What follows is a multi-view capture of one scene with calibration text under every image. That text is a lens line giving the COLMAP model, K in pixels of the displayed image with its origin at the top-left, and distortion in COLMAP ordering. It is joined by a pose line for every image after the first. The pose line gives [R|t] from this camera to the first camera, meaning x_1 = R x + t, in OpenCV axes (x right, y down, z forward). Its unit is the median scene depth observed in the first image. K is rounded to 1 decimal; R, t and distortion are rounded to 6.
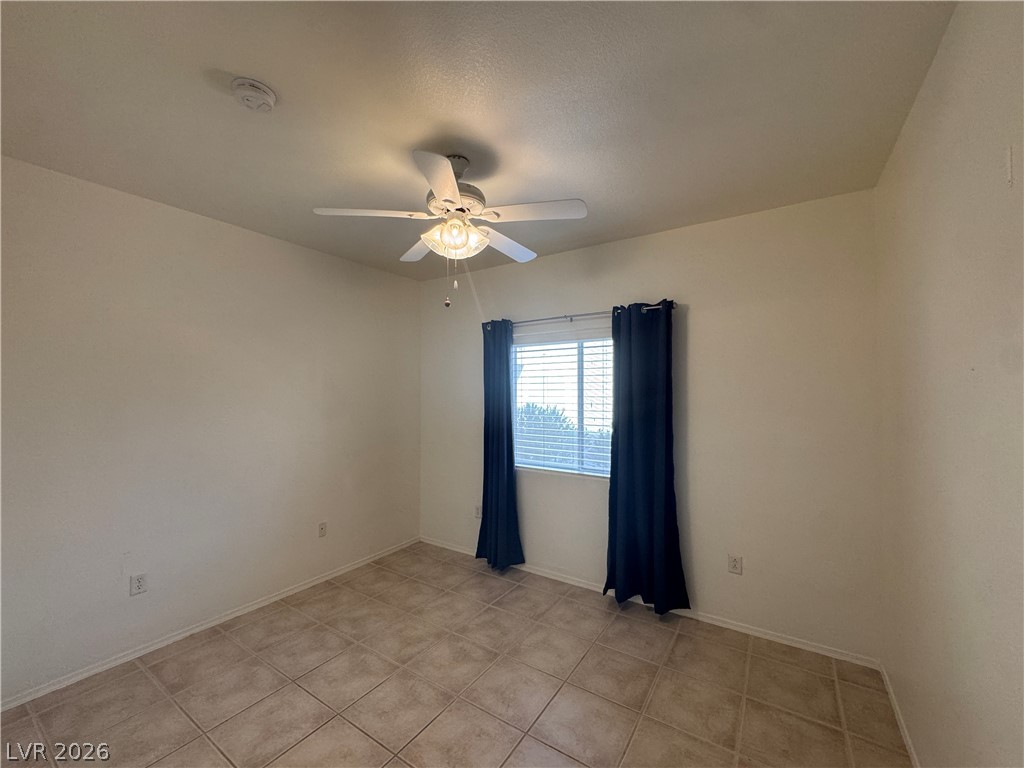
lens RADIAL K [[408.1, 0, 512.5], [0, 408.1, 391.3], [0, 0, 1]] dist [0.002499, 0.000077]
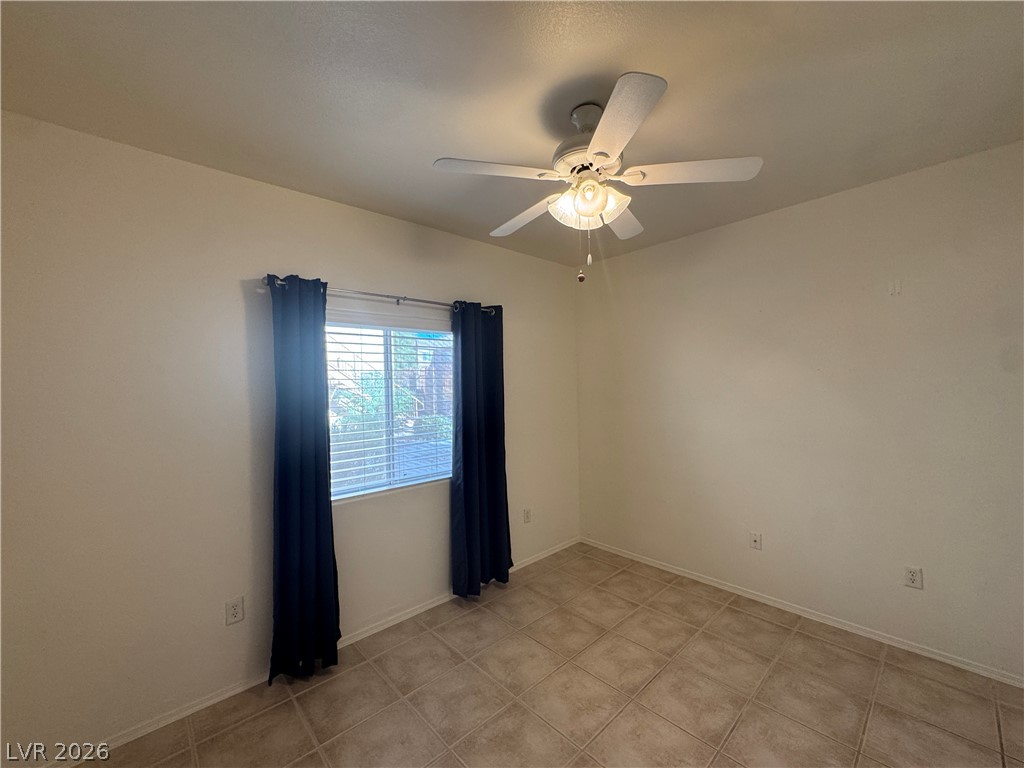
lens RADIAL K [[408.1, 0, 512.5], [0, 408.1, 391.3], [0, 0, 1]] dist [0.002499, 0.000077]
pose [[0.241646, -0.020824, 0.970141, -0.731420], [0.021885, 0.999632, 0.016006, -0.004165], [-0.970118, 0.017363, 0.242013, 0.699014]]
